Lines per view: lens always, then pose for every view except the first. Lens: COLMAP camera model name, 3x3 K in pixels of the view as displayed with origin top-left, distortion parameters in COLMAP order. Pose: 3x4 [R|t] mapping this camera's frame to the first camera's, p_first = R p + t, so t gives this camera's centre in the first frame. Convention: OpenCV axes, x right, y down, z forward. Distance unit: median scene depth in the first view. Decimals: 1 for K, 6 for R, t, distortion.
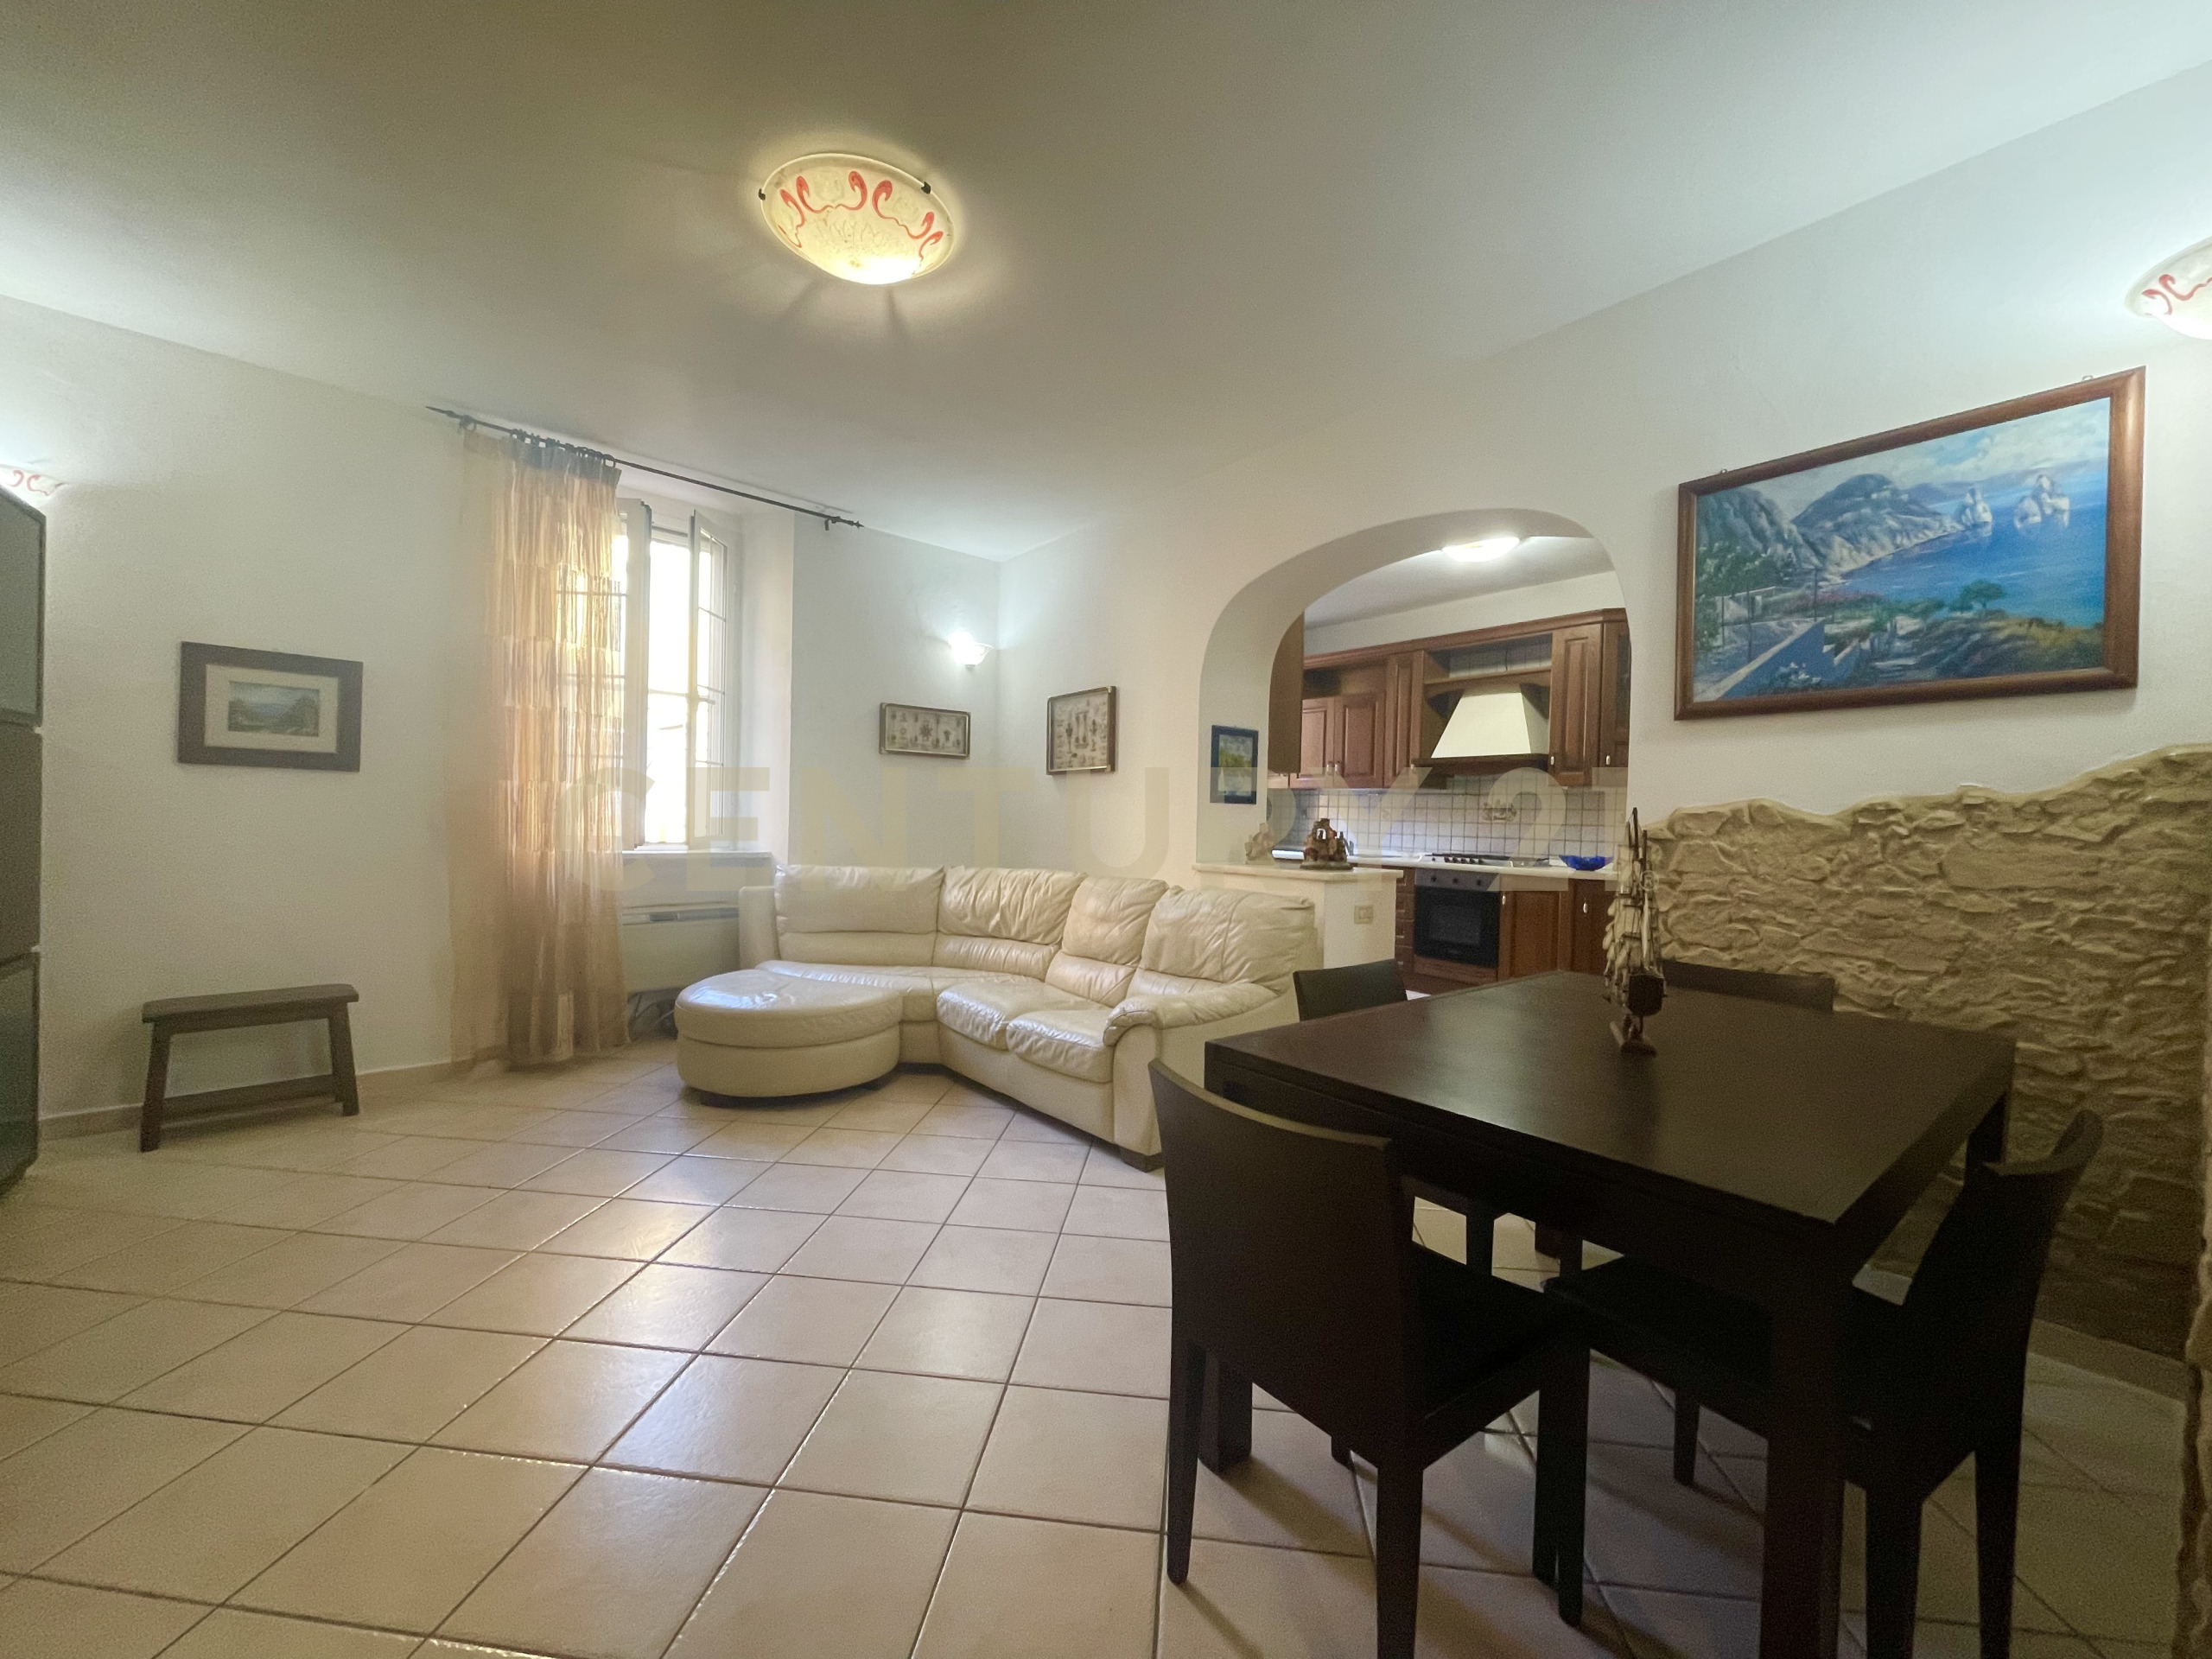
lens RADIAL K [[885.6, 0, 1106.0], [0, 885.6, 829.5], [0, 0, 1]] dist [-0.000435, -0.000205]
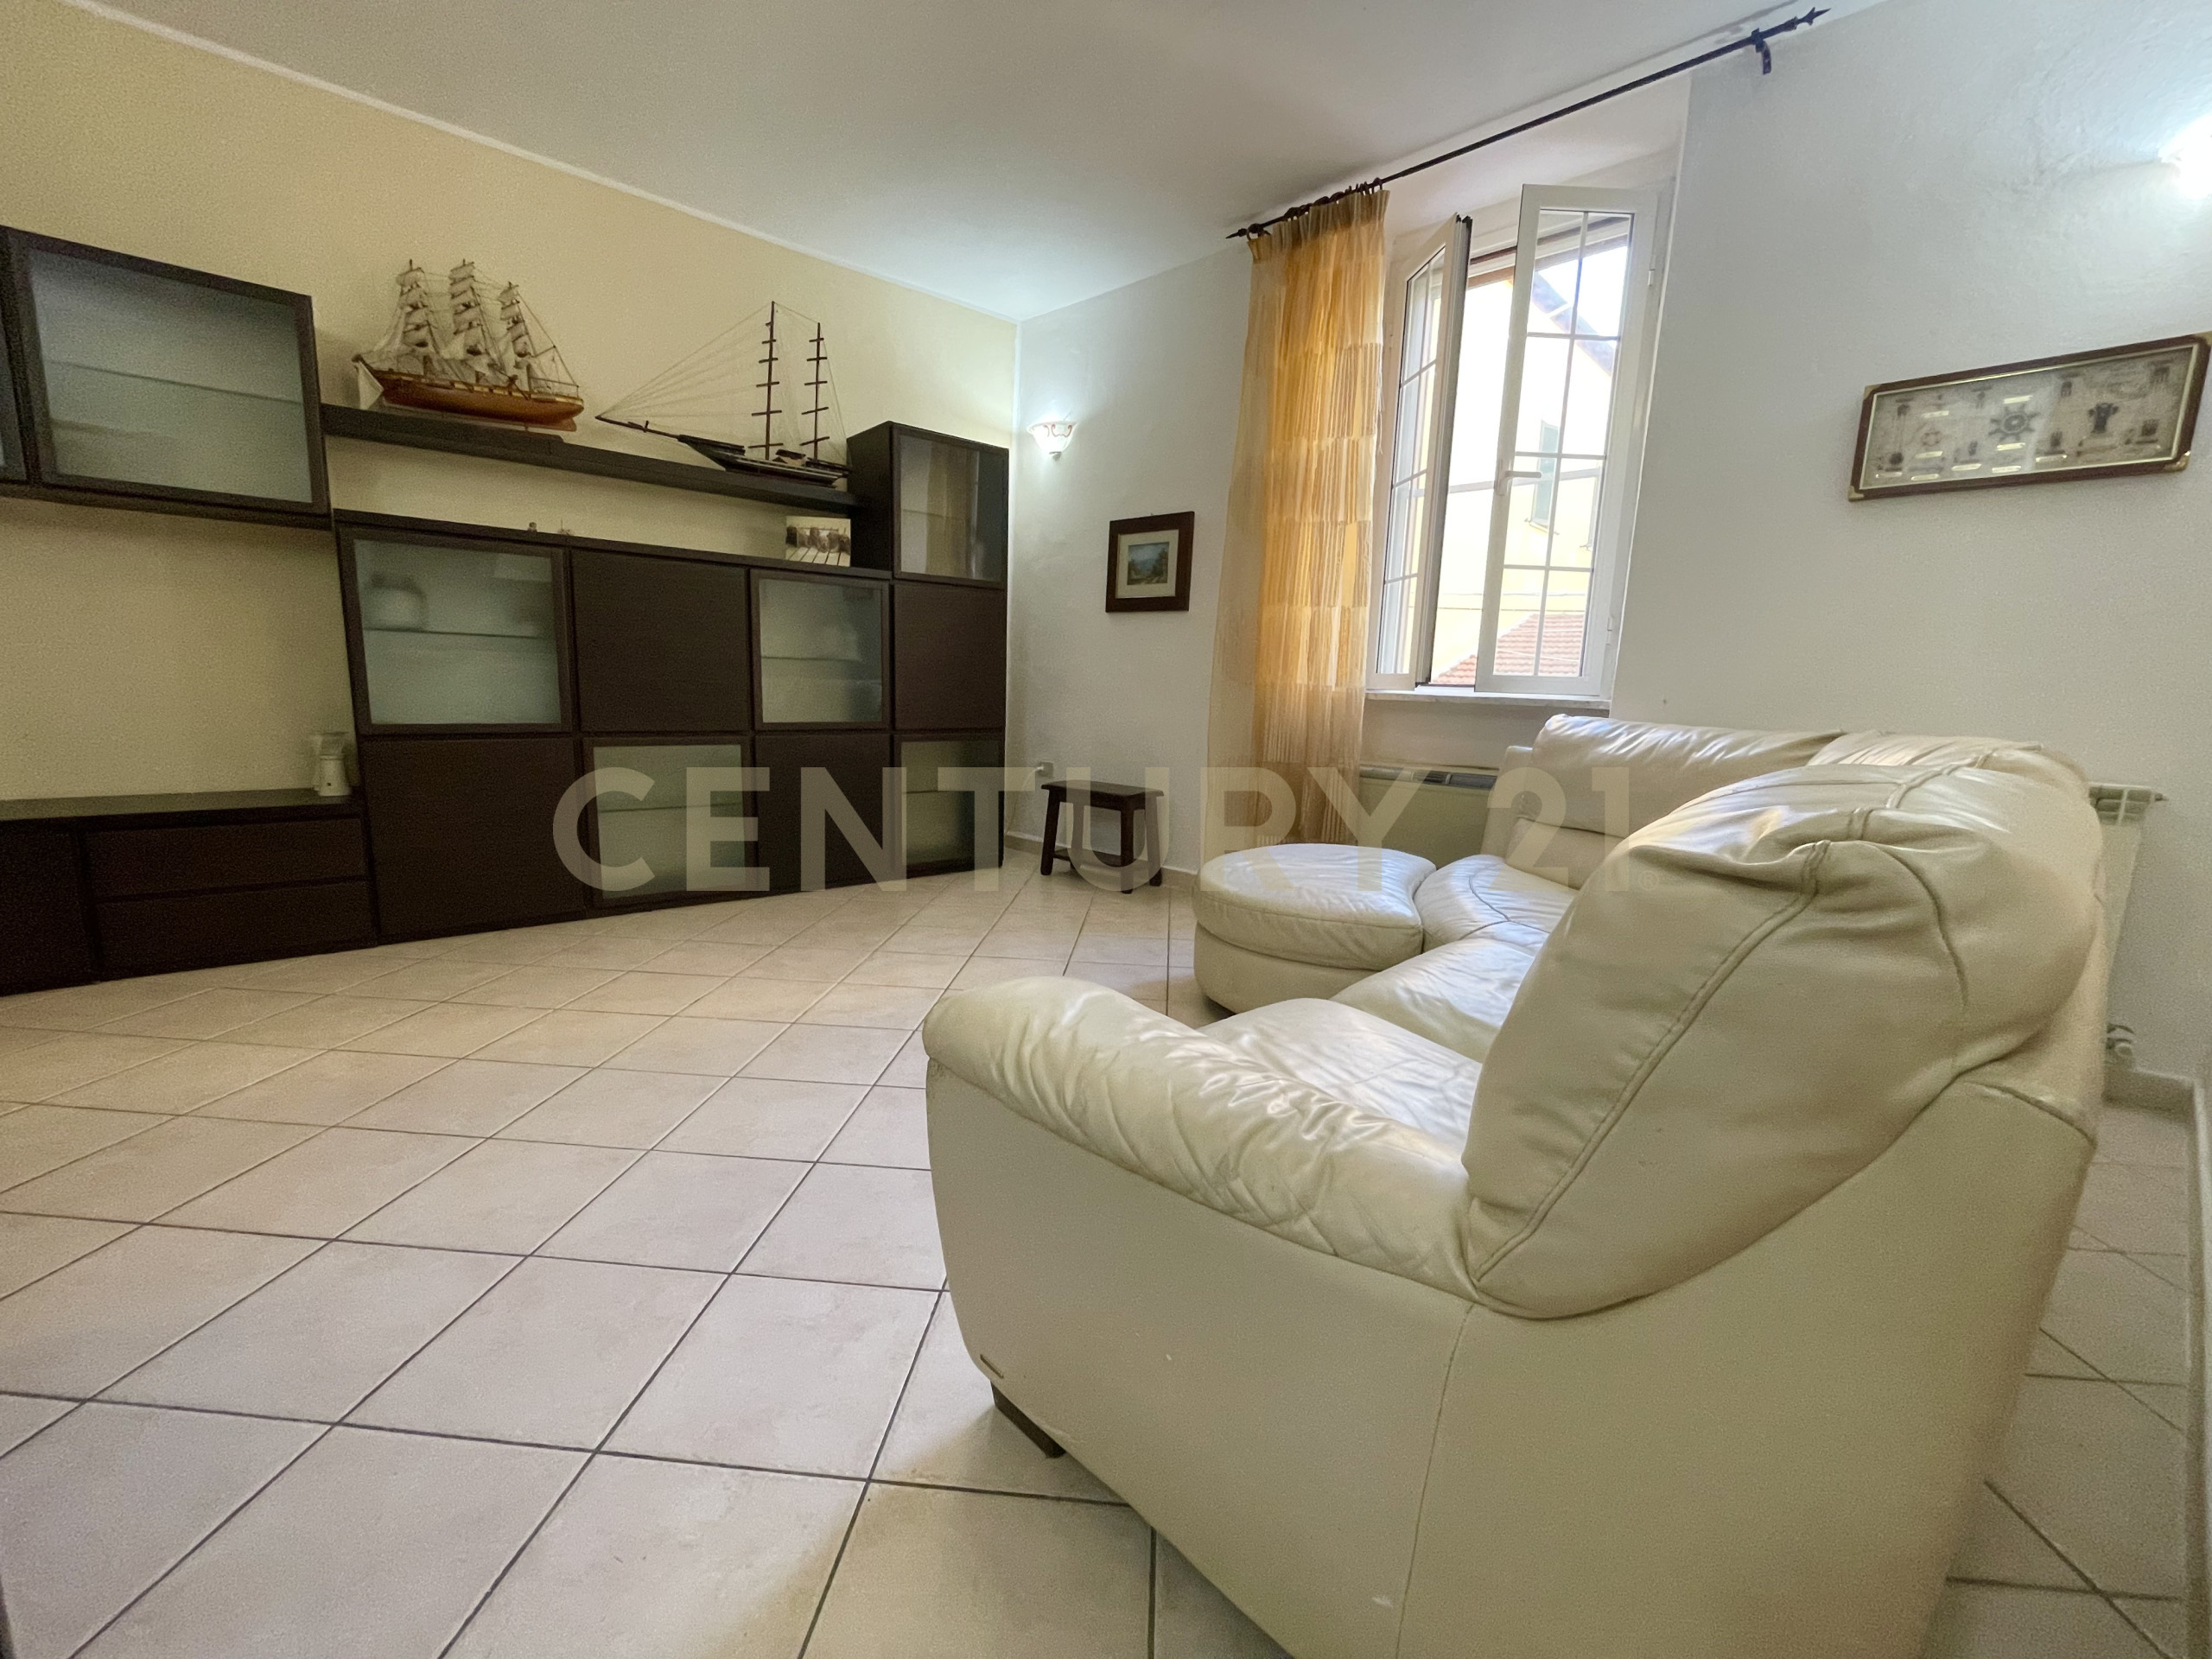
lens RADIAL K [[885.6, 0, 1106.0], [0, 885.6, 829.5], [0, 0, 1]] dist [-0.000435, -0.000205]
pose [[0.045403, 0.135475, -0.989740, 0.316705], [-0.049390, 0.989854, 0.133225, 0.065083], [0.997747, 0.042835, 0.051633, 0.809823]]
